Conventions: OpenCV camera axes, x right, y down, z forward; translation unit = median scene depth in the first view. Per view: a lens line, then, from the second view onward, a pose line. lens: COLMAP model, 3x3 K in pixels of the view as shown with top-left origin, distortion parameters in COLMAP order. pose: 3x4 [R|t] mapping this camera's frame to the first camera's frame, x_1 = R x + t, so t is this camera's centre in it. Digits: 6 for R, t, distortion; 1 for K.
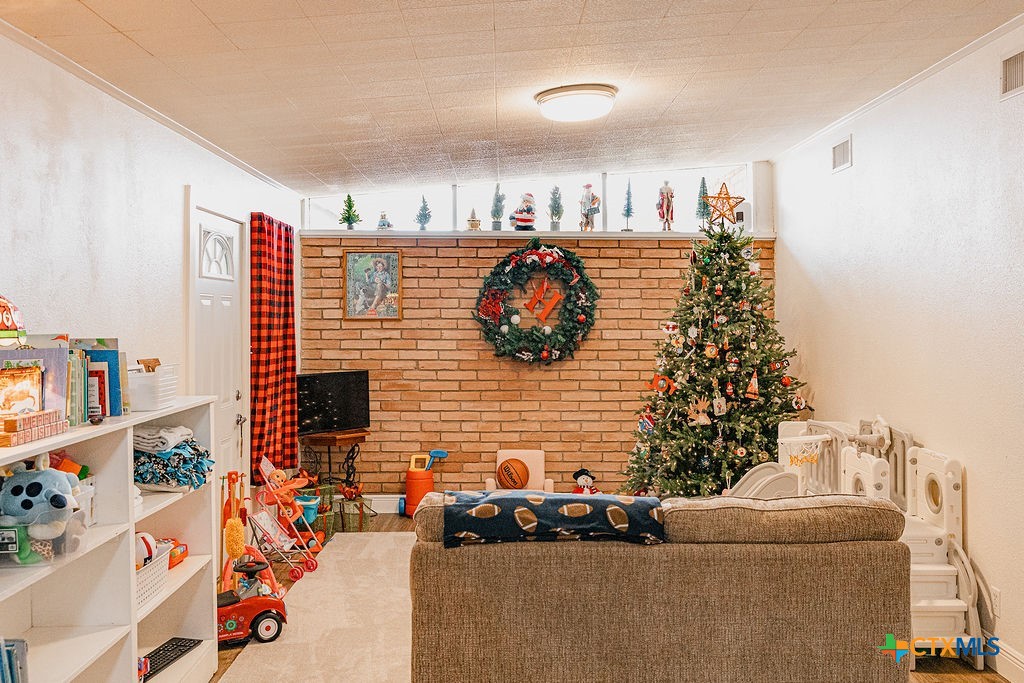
lens RADIAL K [[958.4, 0, 512.3], [0, 958.4, 322.0], [0, 0, 1]] dist [-0.001525, 0.000224]
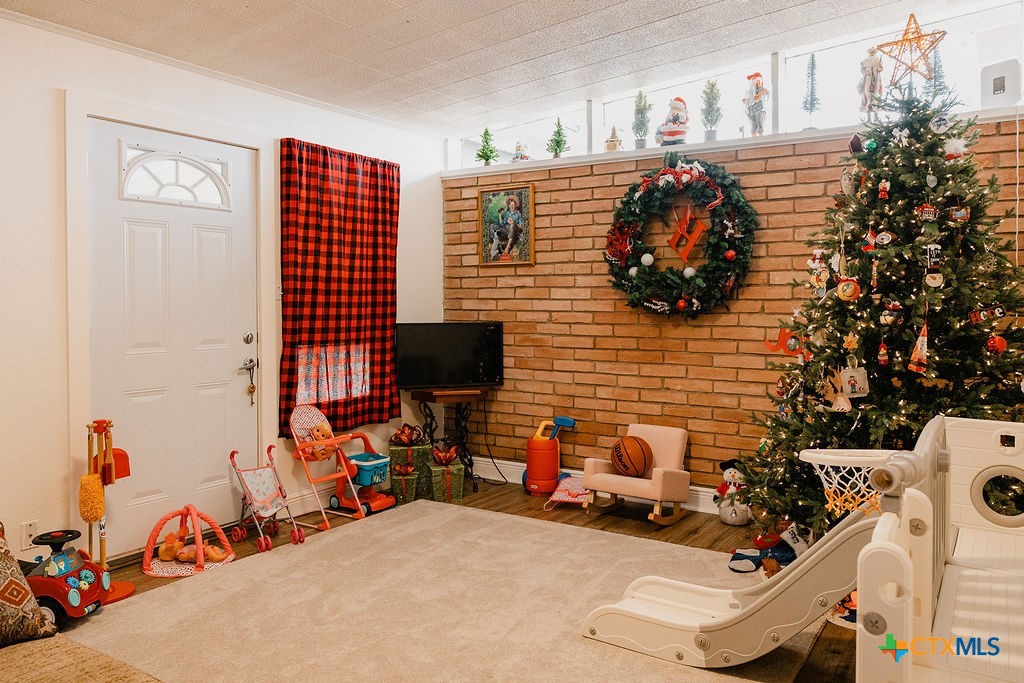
lens RADIAL K [[758.7, 0, 514.5], [0, 758.7, 325.0], [0, 0, 1]] dist [0.004974, 0.005516]
pose [[0.835138, 0.017666, -0.549757, 0.249888], [-0.004121, 0.999657, 0.025864, 0.034627], [0.550025, -0.019334, 0.834924, 0.413237]]
